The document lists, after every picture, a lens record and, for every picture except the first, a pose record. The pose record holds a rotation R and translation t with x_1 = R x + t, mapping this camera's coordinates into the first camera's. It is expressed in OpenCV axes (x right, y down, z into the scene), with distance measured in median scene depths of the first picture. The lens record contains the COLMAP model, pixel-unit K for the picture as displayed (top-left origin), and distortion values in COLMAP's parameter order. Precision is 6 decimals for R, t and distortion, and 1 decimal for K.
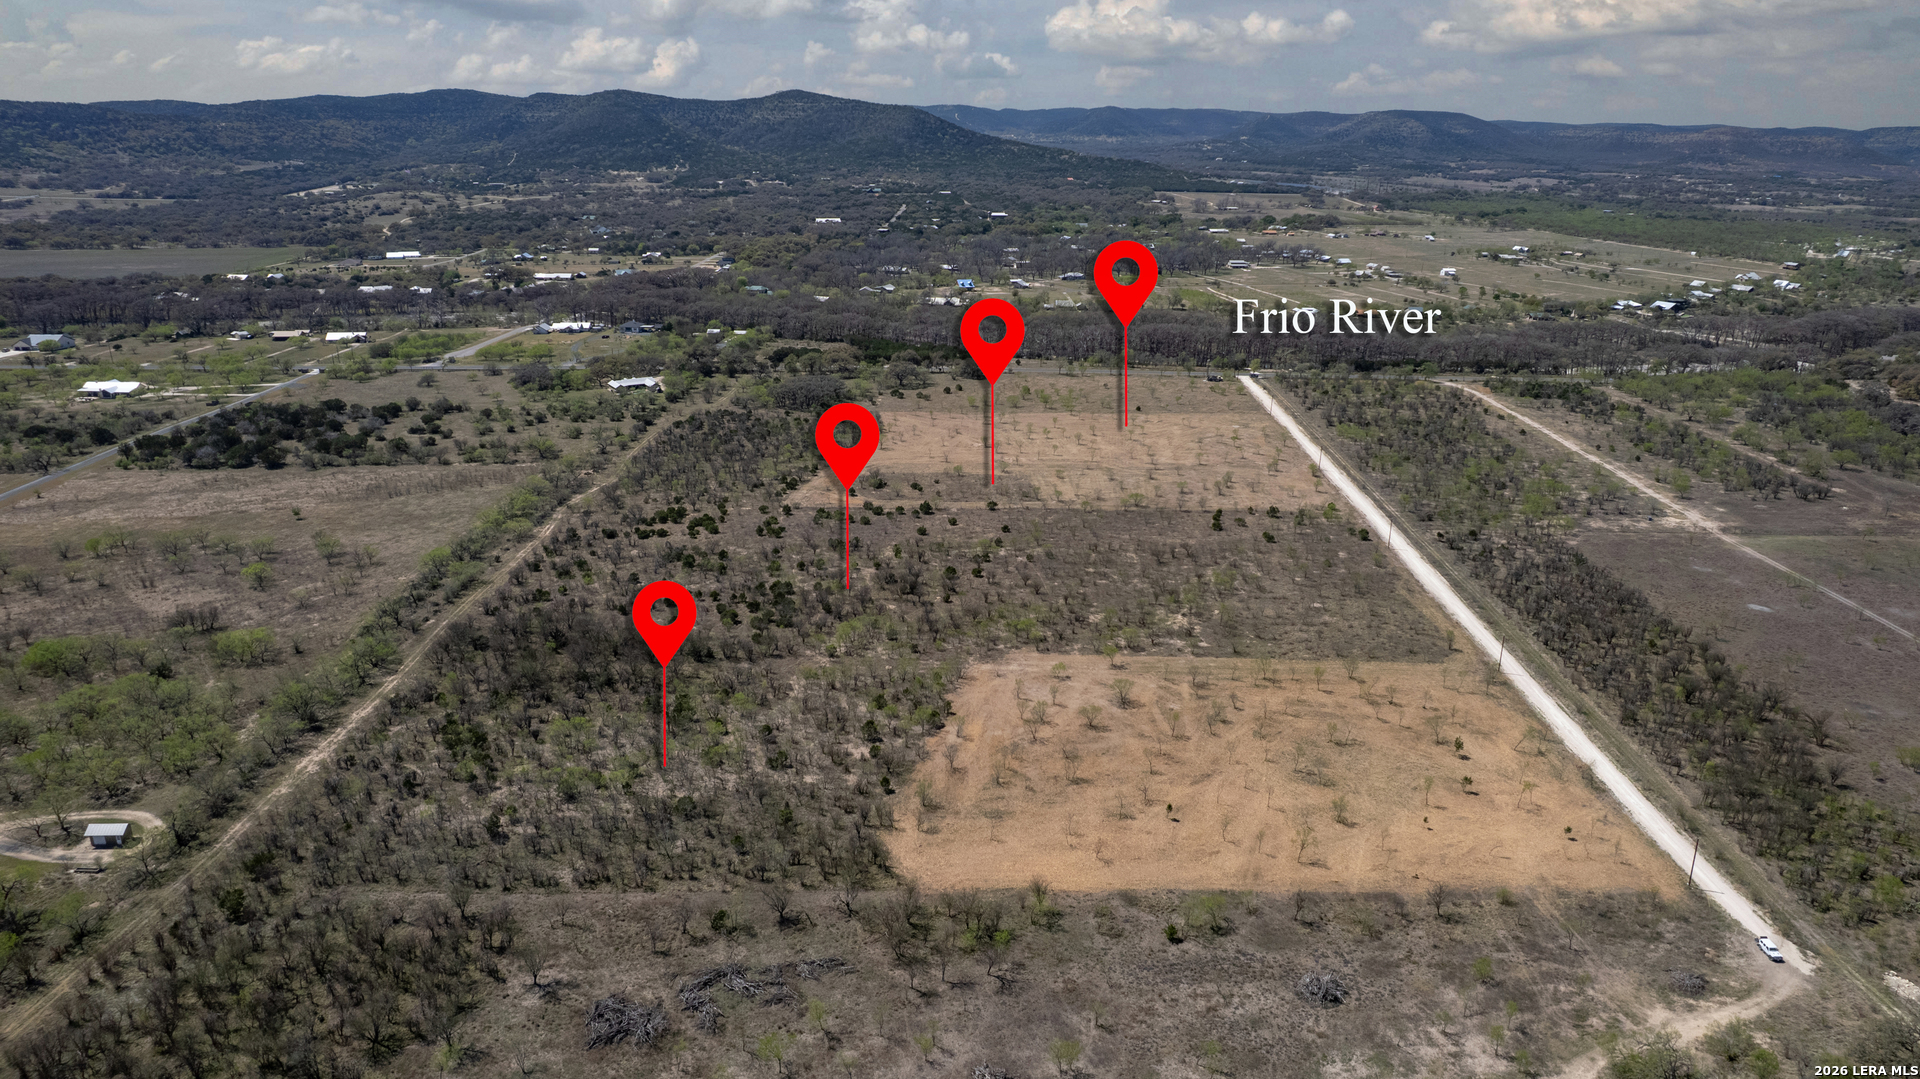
lens RADIAL K [[1260.2, 0, 956.3], [0, 1260.2, 546.3], [0, 0, 1]] dist [-0.091895, 0.087515]
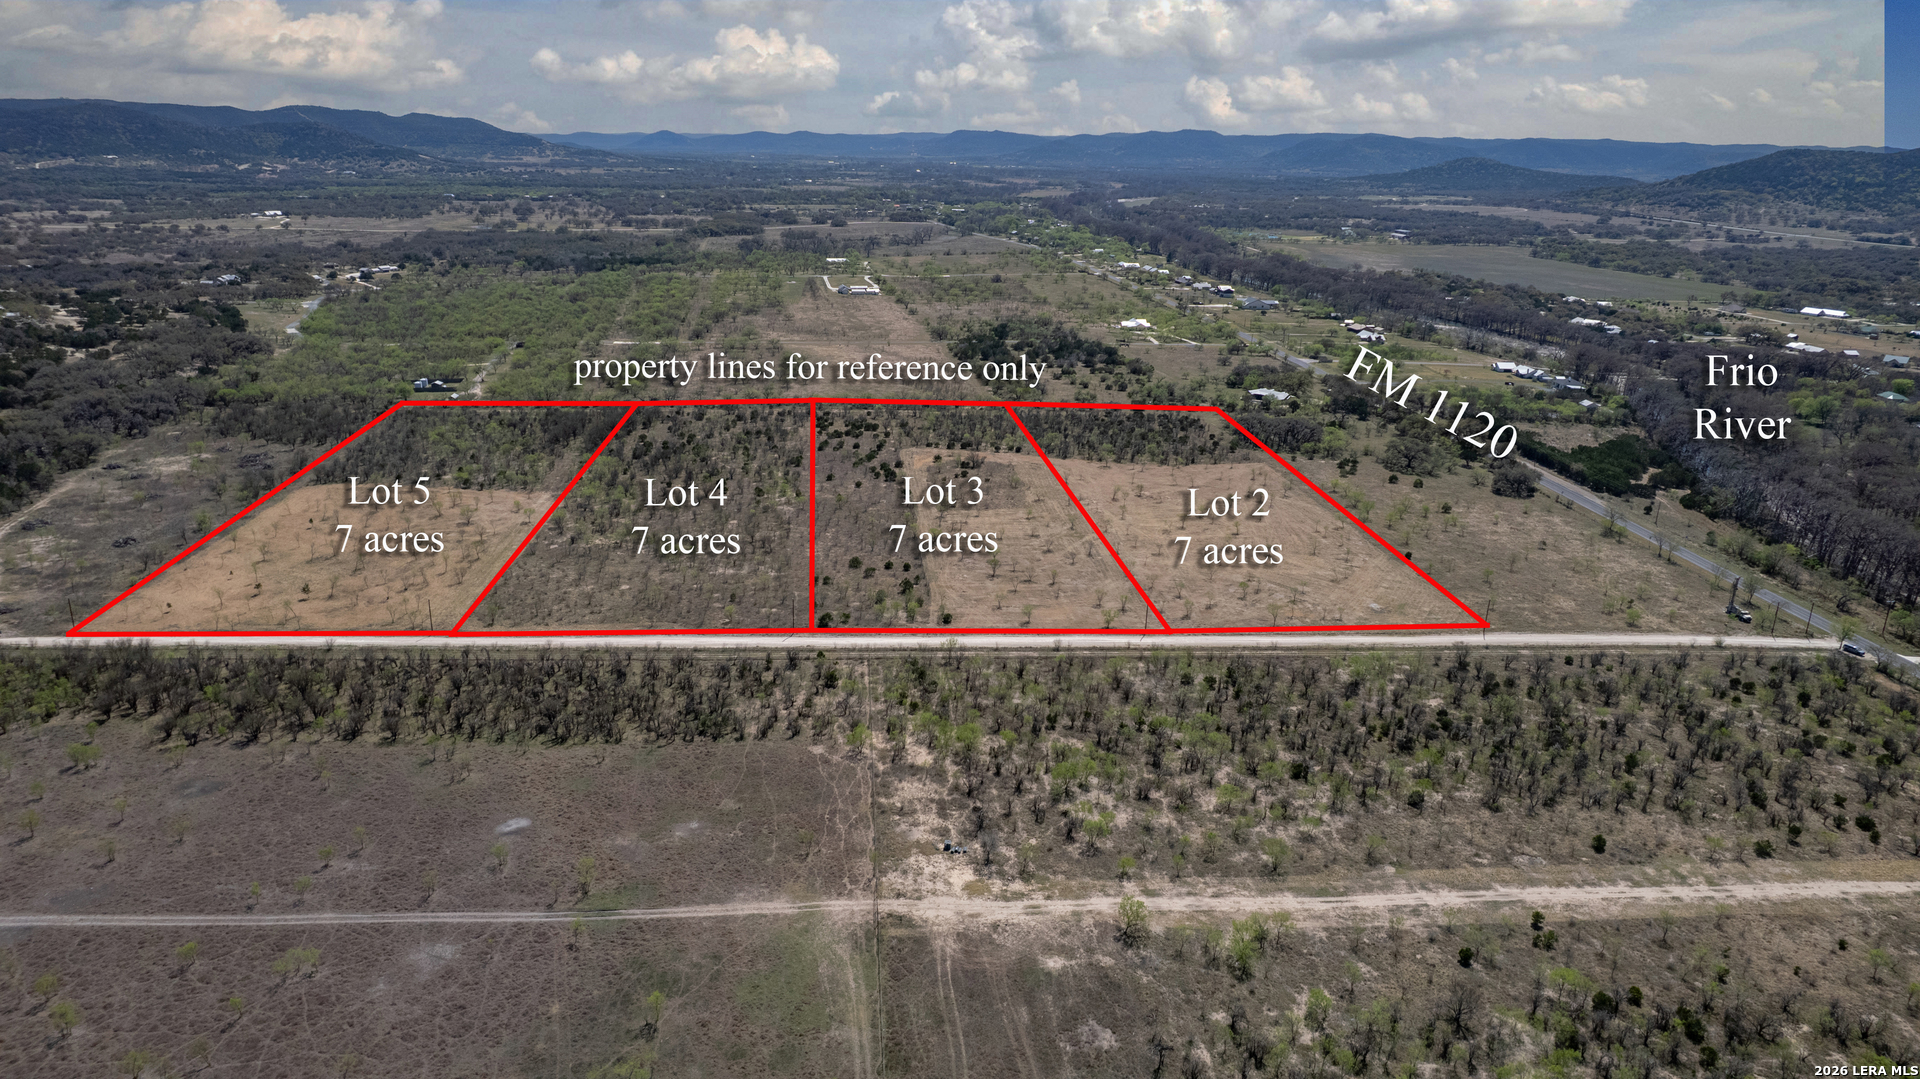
lens RADIAL K [[1226.4, 0, 956.1], [0, 1226.4, 544.4], [0, 0, 1]] dist [-0.069700, 0.051742]
pose [[0.074208, 0.305243, -0.949379, 0.866503], [-0.337671, 0.903459, 0.264085, -0.236756], [0.938334, 0.300980, 0.170116, 0.742329]]
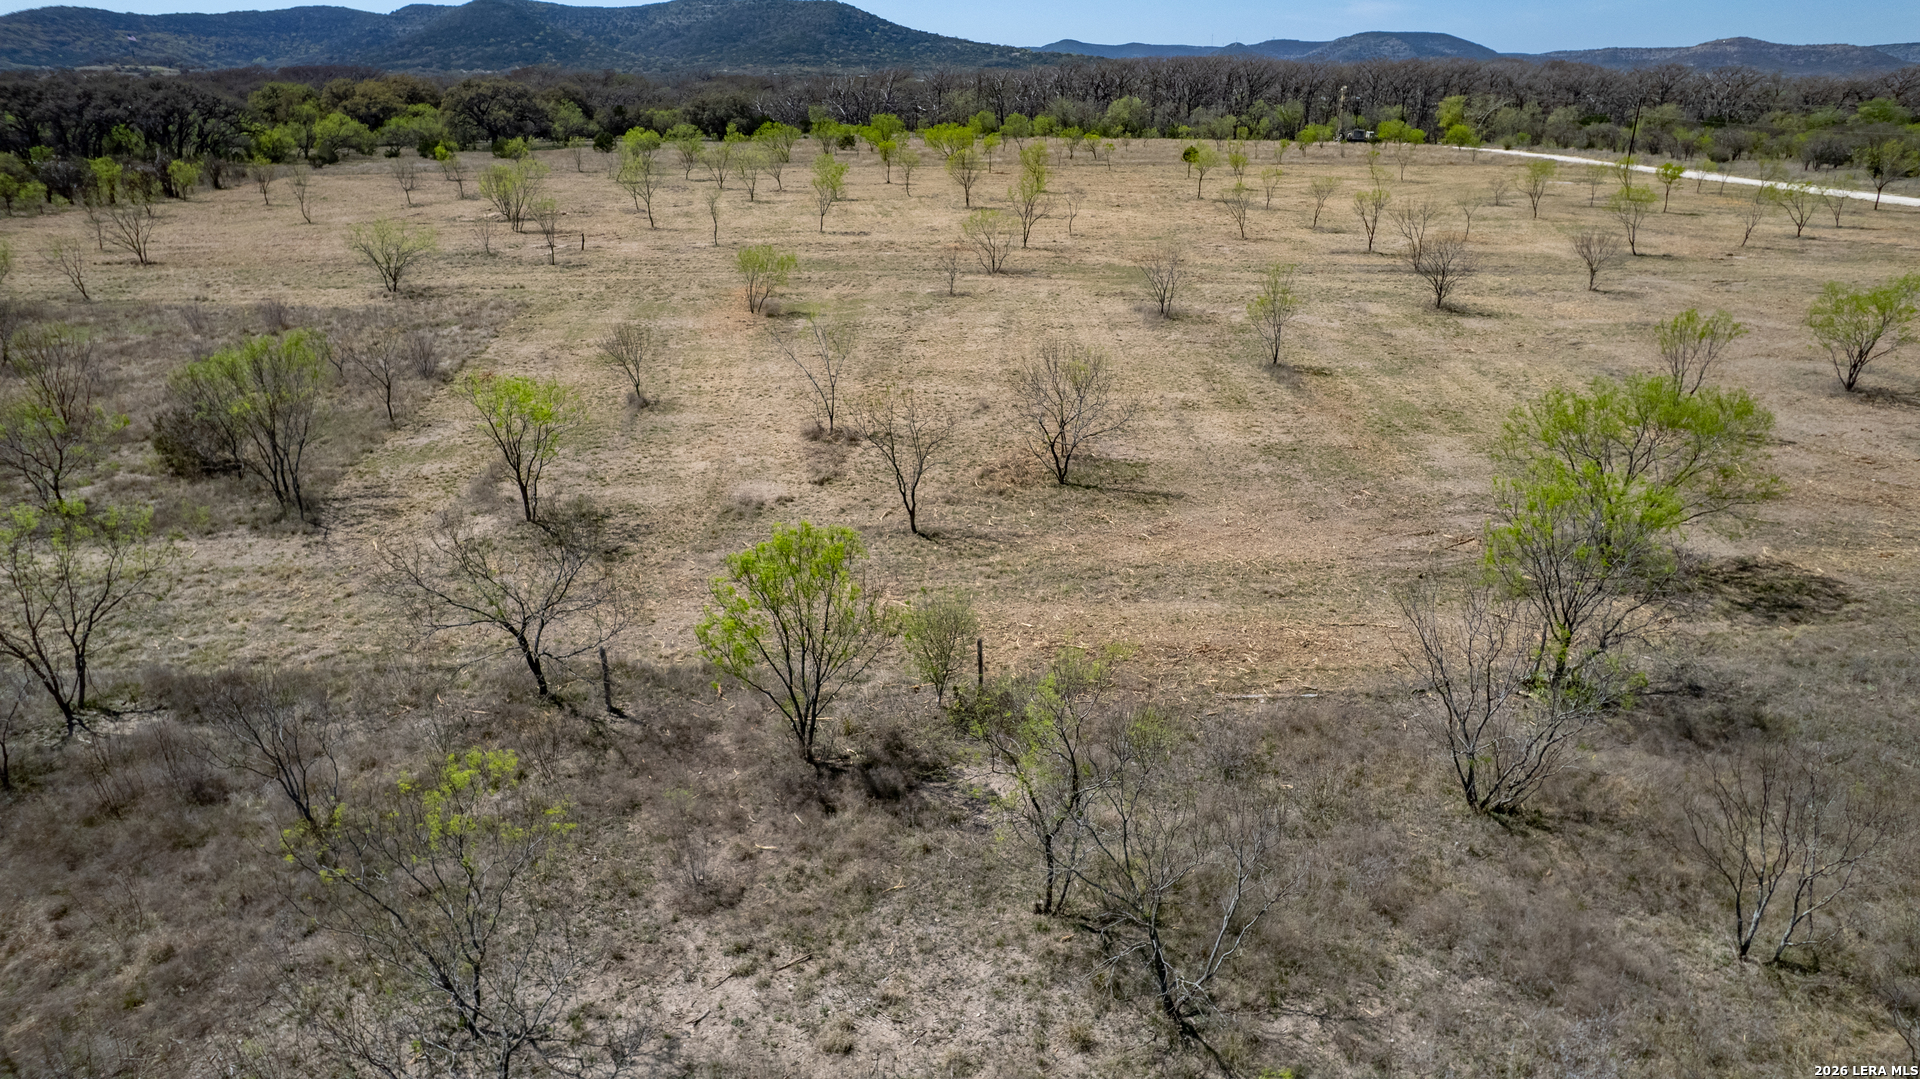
lens RADIAL K [[1223.3, 0, 956.7], [0, 1223.3, 573.4], [0, 0, 1]] dist [-0.088930, 0.080463]
pose [[0.999399, -0.025972, 0.022975, 0.093053], [0.024645, 0.998112, 0.056250, -0.030237], [-0.024392, -0.055650, 0.998152, 0.803066]]
